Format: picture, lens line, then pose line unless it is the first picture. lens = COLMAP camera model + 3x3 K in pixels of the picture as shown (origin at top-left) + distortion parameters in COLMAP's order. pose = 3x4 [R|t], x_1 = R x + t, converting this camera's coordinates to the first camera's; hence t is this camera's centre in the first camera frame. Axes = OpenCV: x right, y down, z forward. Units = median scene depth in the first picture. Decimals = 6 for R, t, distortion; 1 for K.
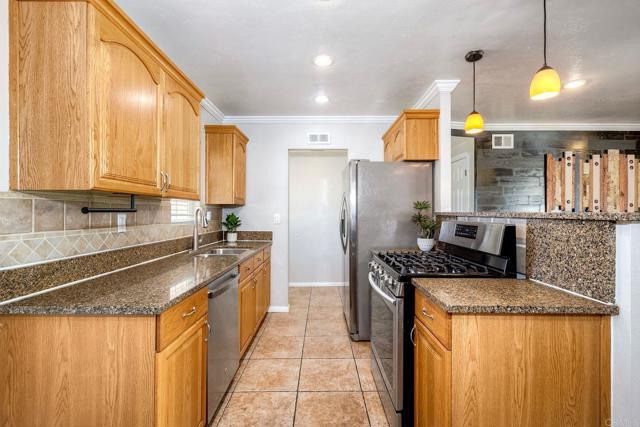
lens RADIAL K [[284.8, 0, 326.0], [0, 284.8, 212.2], [0, 0, 1]] dist [0.010359, -0.000863]
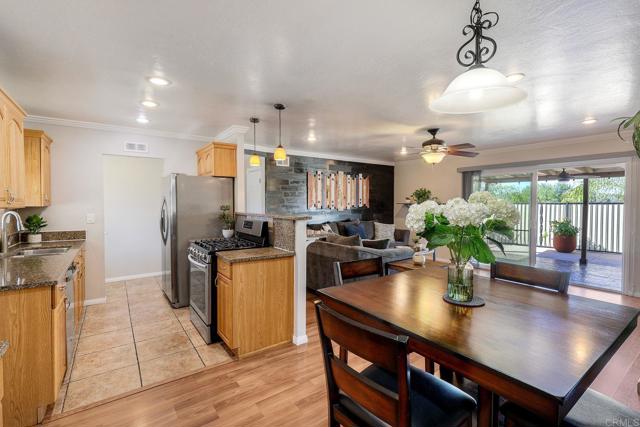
lens RADIAL K [[284.8, 0, 320.0], [0, 284.8, 210.8], [0, 0, 1]] dist [0.010359, -0.000863]
pose [[0.820642, -0.014999, 0.571245, -0.108453], [-0.001173, 0.999609, 0.027932, -0.049045], [-0.571441, -0.023592, 0.820304, -0.496701]]
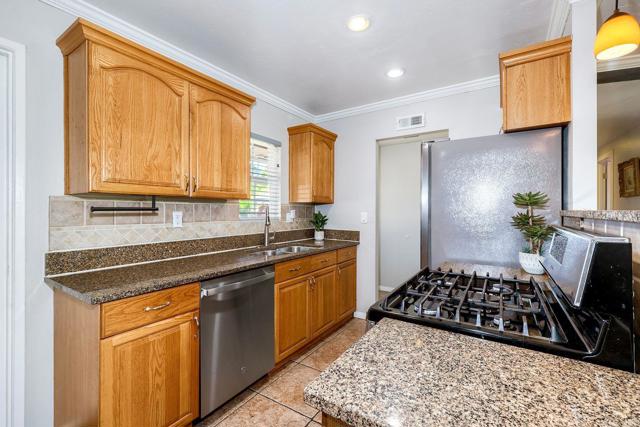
lens RADIAL K [[284.8, 0, 323.8], [0, 284.8, 211.0], [0, 0, 1]] dist [0.010359, -0.000863]
pose [[0.837749, 0.002019, -0.546051, 0.291644], [-0.000360, 0.999995, 0.003145, -0.001263], [0.546055, -0.002438, 0.837746, 0.218890]]
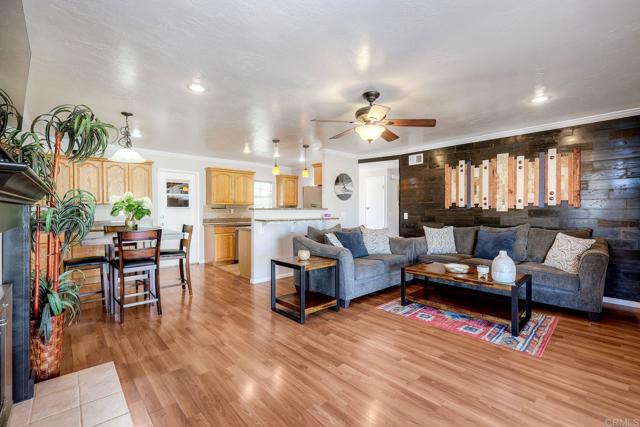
lens RADIAL K [[284.8, 0, 324.9], [0, 284.8, 209.8], [0, 0, 1]] dist [0.010359, -0.000863]
pose [[0.680479, 0.000073, -0.732767, 2.116458], [0.000355, 1.000000, 0.000429, 0.014233], [0.732767, -0.000552, 0.680479, -0.501897]]
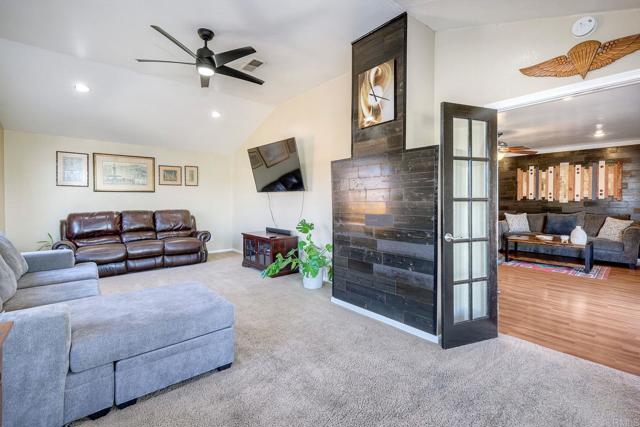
lens RADIAL K [[284.8, 0, 329.5], [0, 284.8, 202.6], [0, 0, 1]] dist [0.010359, -0.000863]
pose [[0.664889, 0.010226, -0.746872, 2.088543], [-0.006497, 0.999948, 0.007908, 0.017622], [0.746914, -0.000405, 0.664921, -1.789559]]
